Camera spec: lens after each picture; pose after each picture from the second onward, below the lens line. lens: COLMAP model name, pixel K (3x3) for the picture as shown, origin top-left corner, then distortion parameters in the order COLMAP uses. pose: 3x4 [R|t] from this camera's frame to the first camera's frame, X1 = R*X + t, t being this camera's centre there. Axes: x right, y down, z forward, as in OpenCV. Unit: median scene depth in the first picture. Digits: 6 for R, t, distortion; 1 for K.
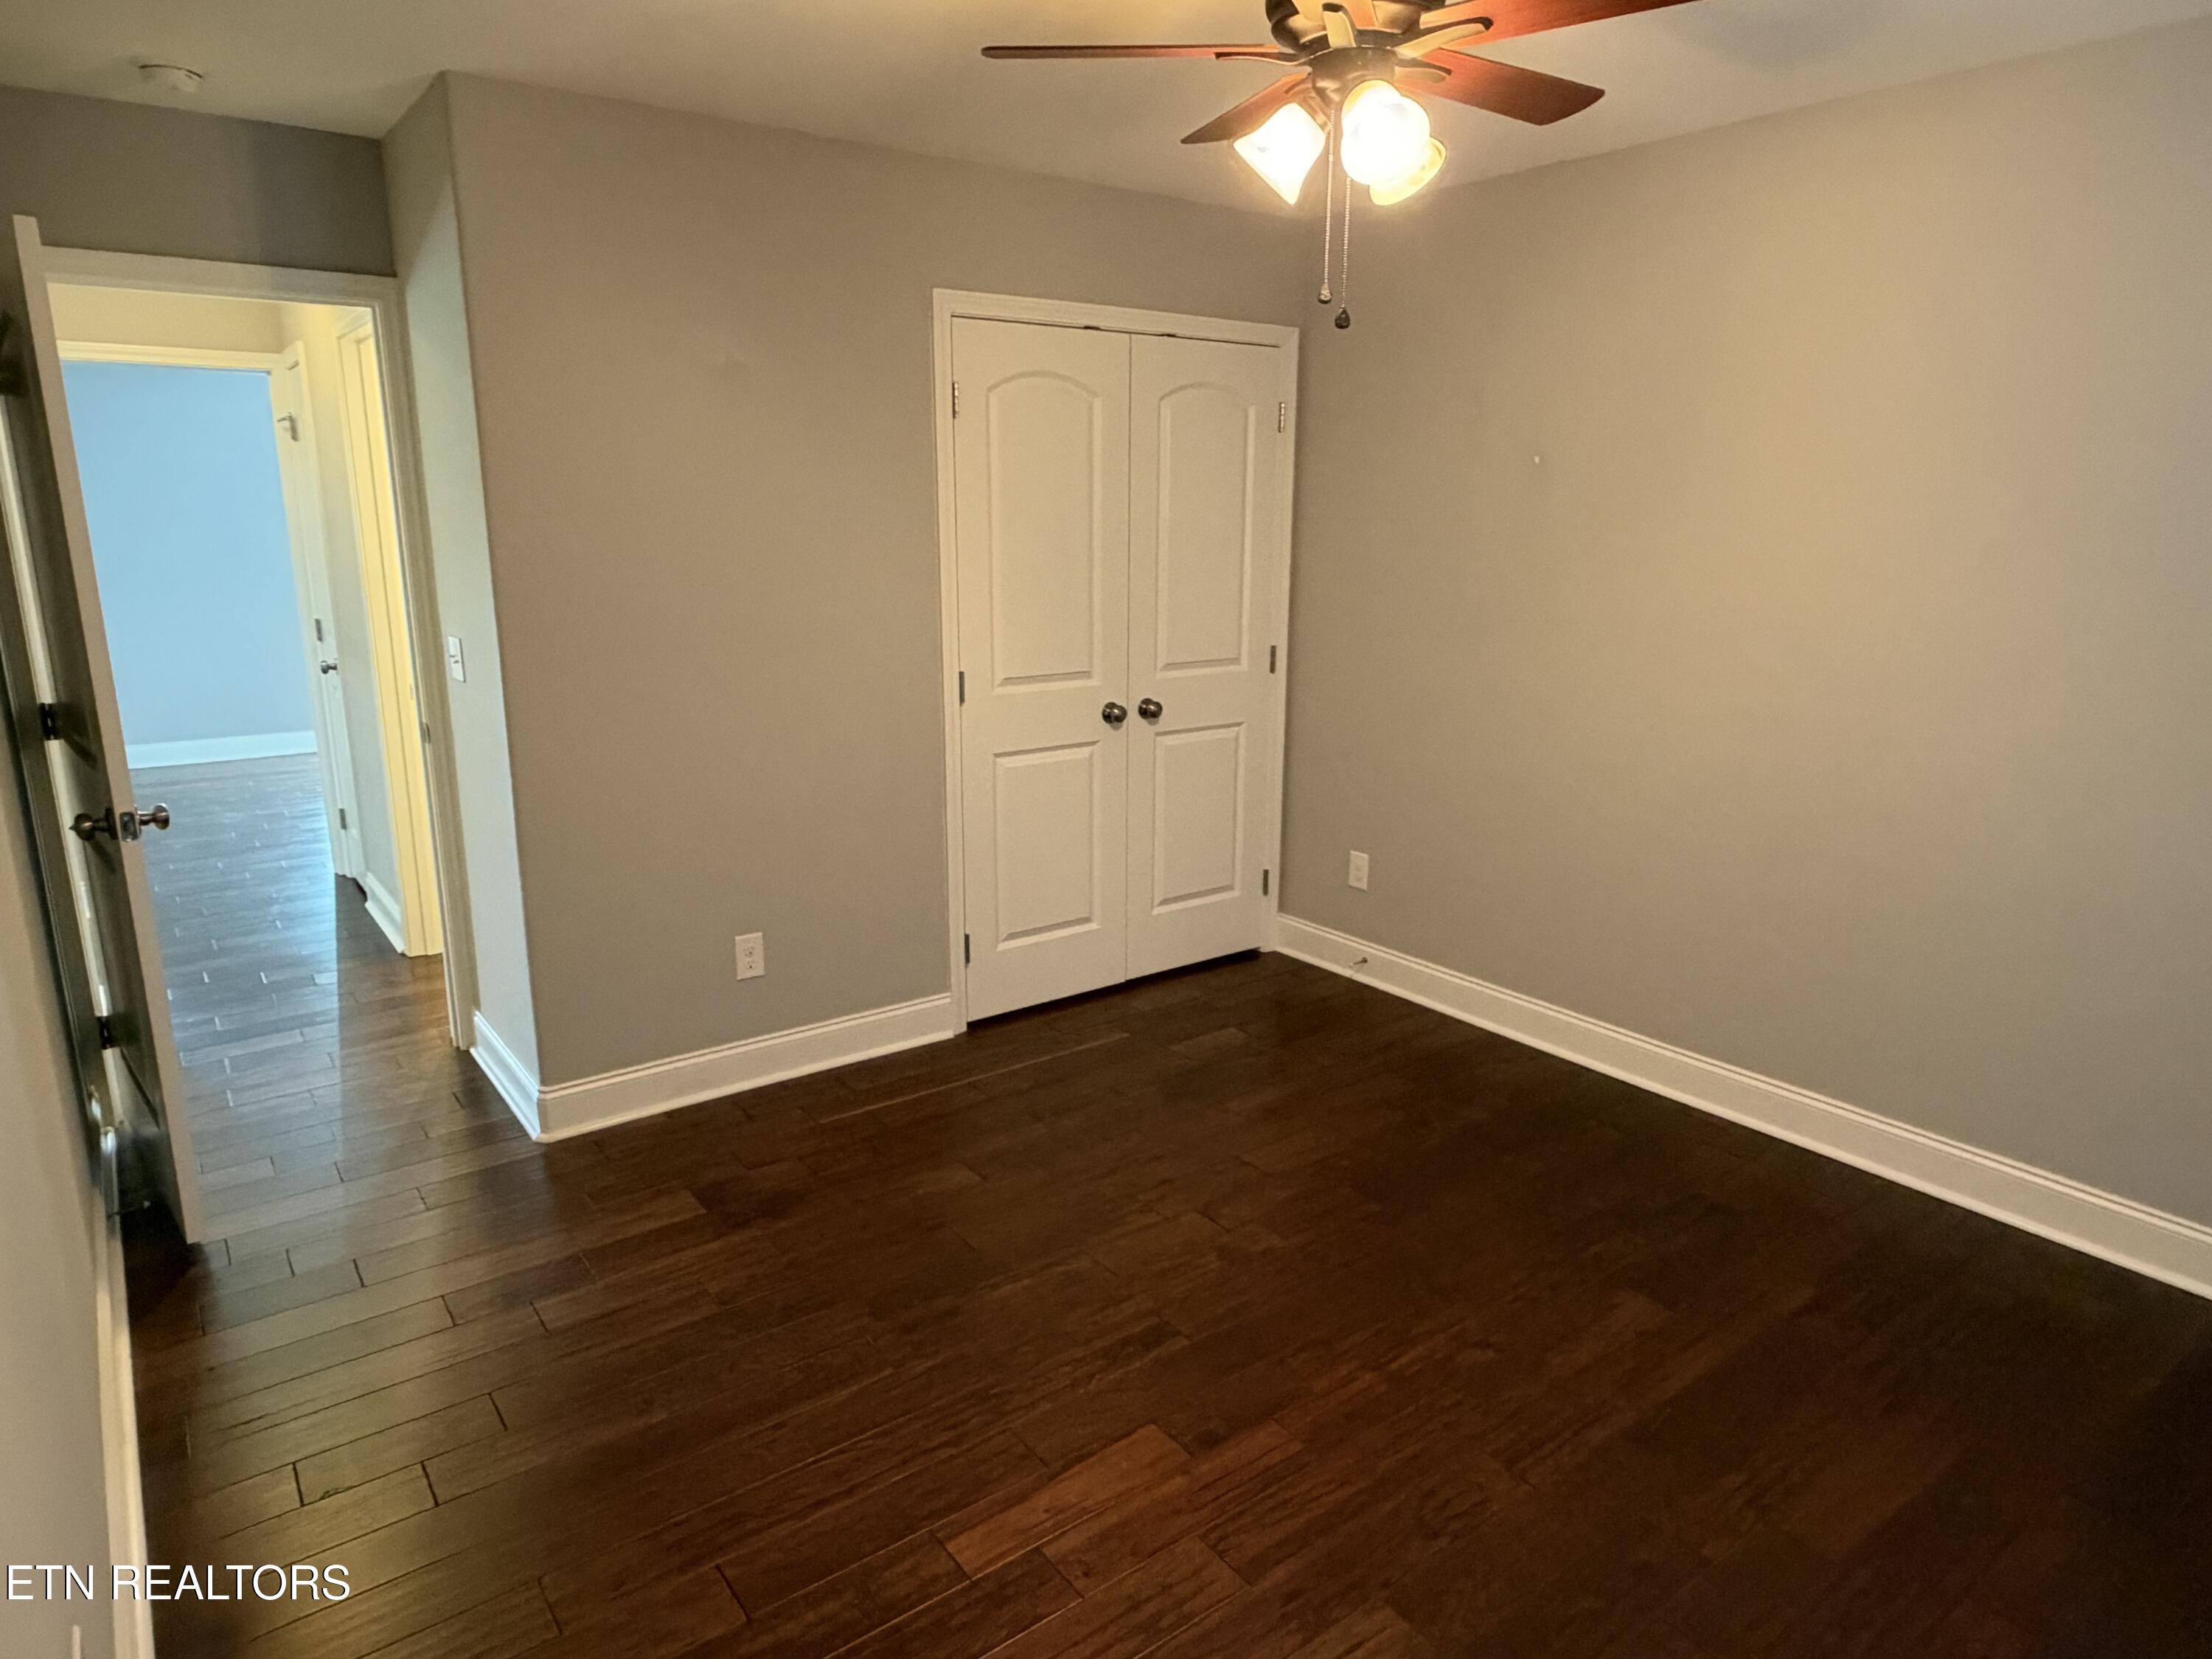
lens RADIAL K [[1350.1, 0, 1125.5], [0, 1350.1, 825.7], [0, 0, 1]] dist [0.009450, -0.000921]
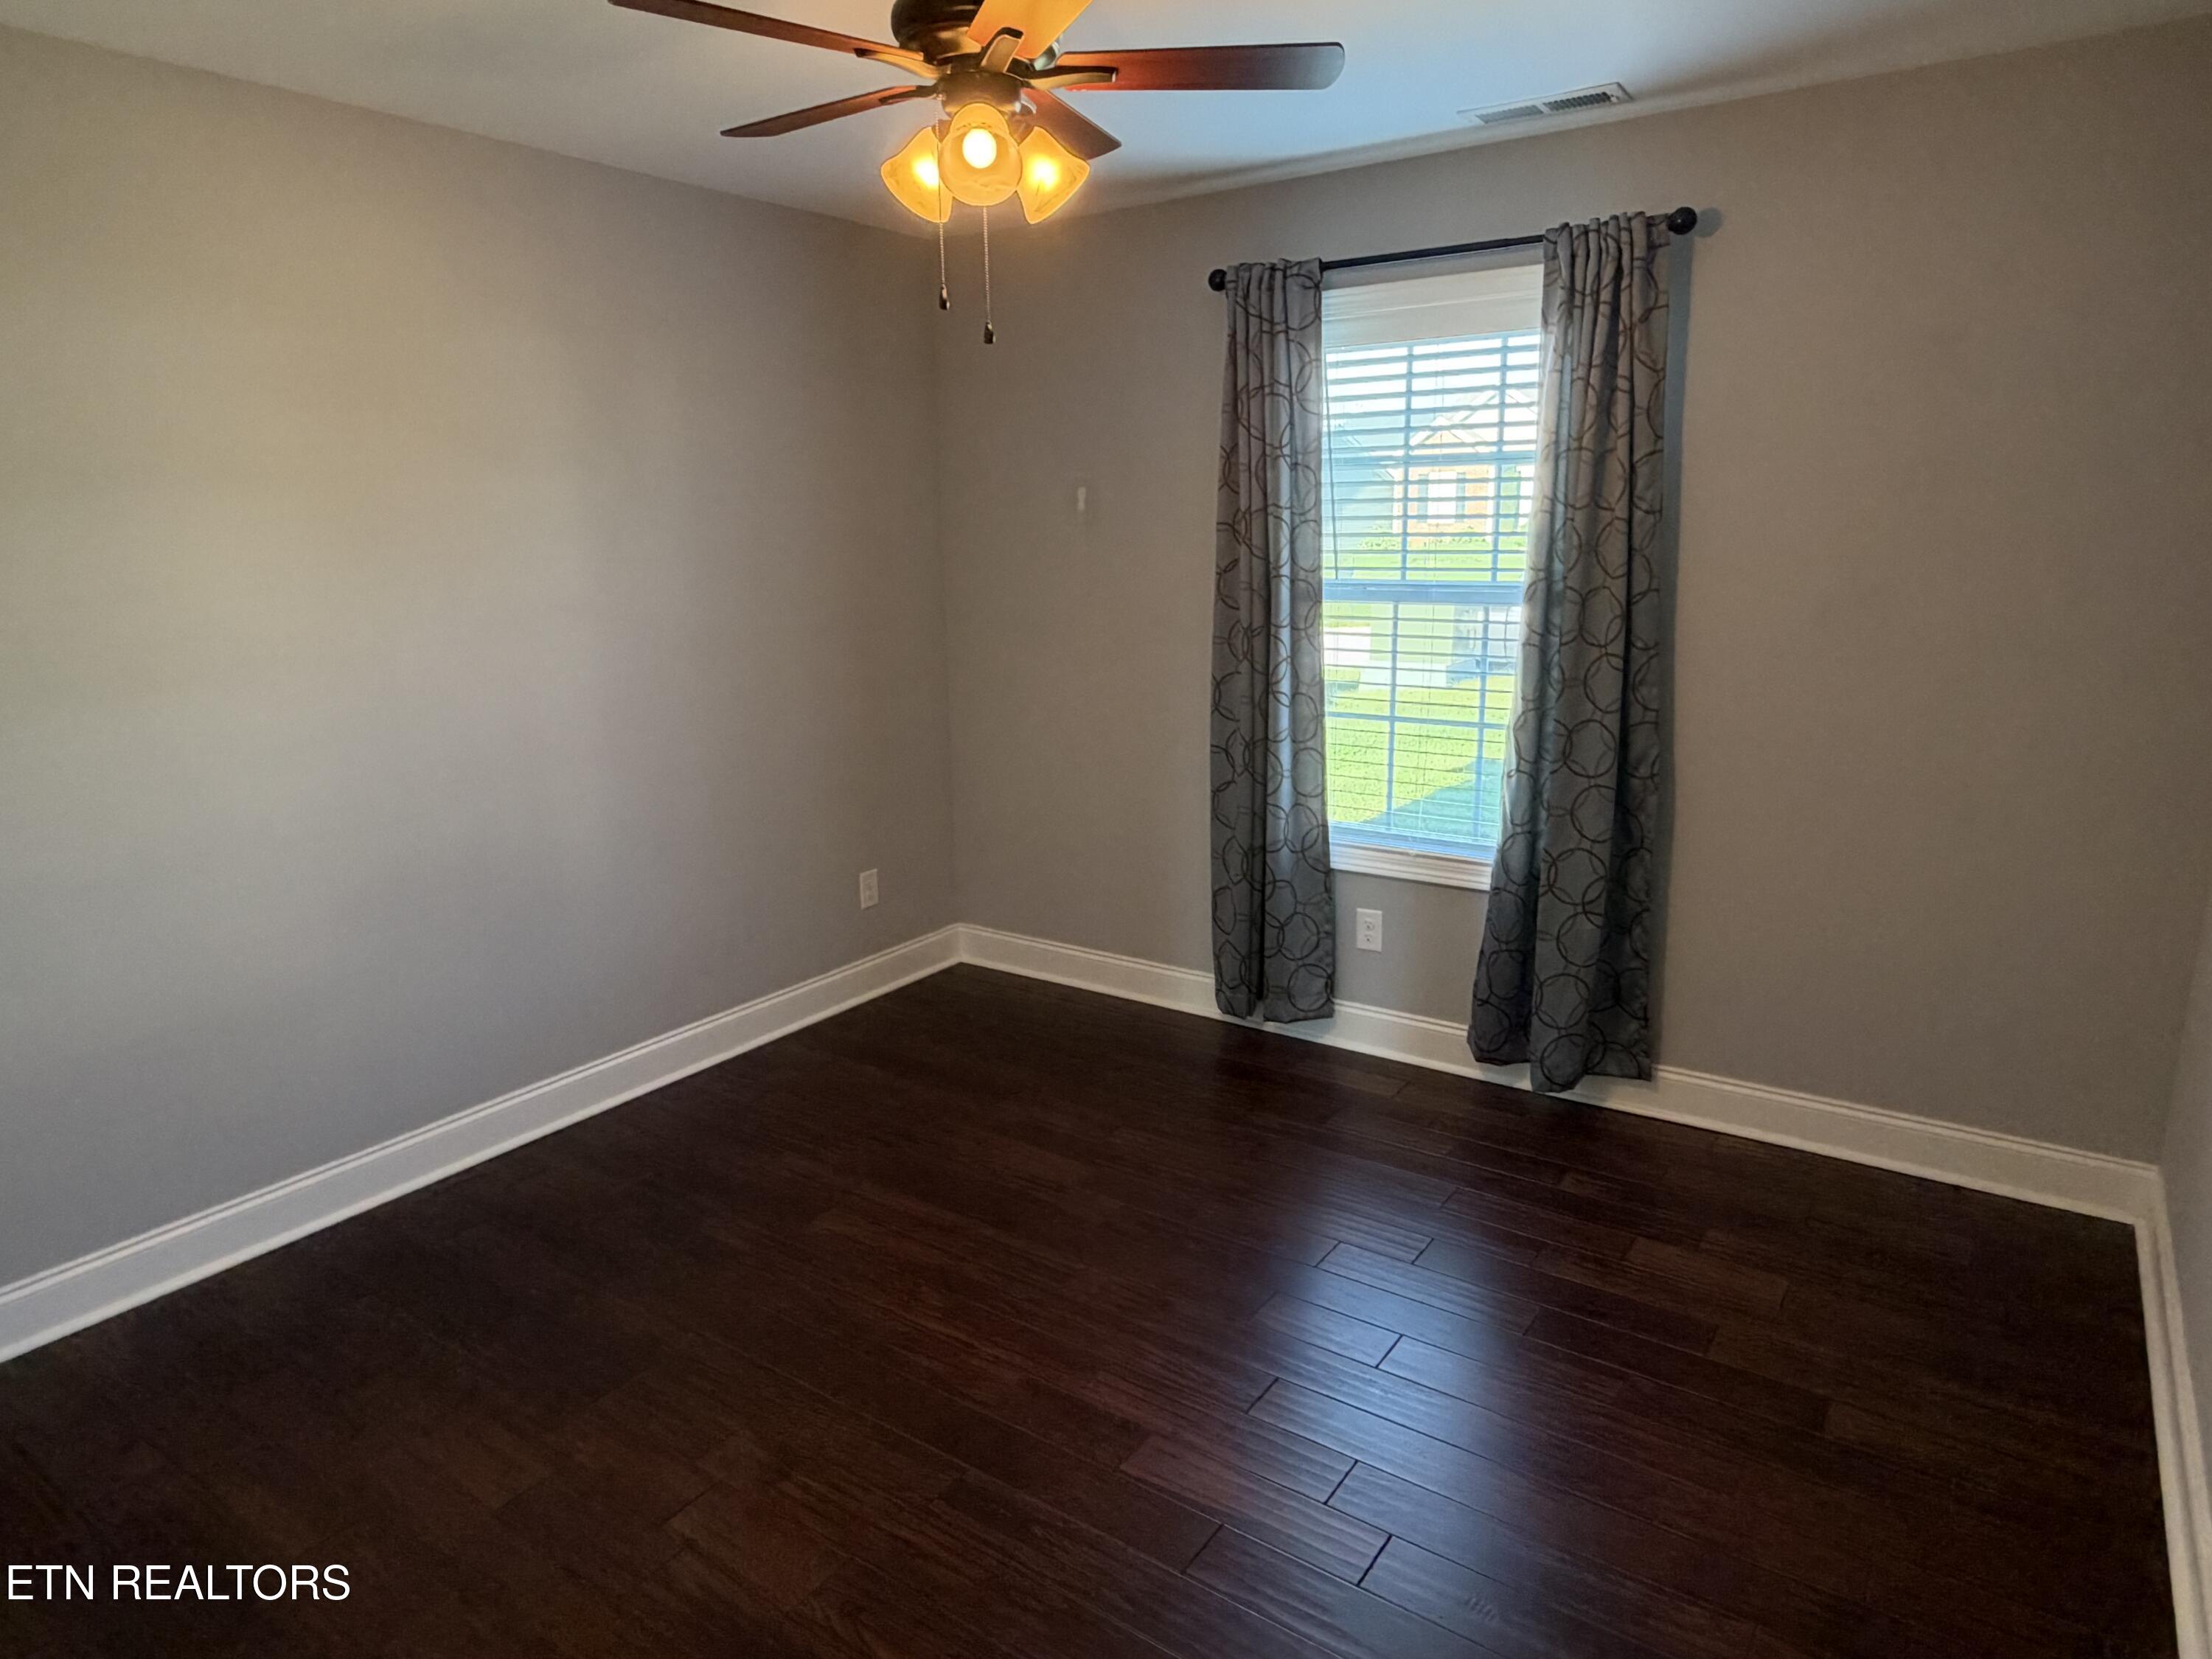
lens RADIAL K [[1350.1, 0, 1118.0], [0, 1350.1, 825.2], [0, 0, 1]] dist [0.009450, -0.000921]
pose [[-0.318865, -0.199773, 0.926507, -0.611665], [0.239129, 0.928954, 0.282599, -0.190395], [-0.917138, 0.311666, -0.248439, 0.883199]]
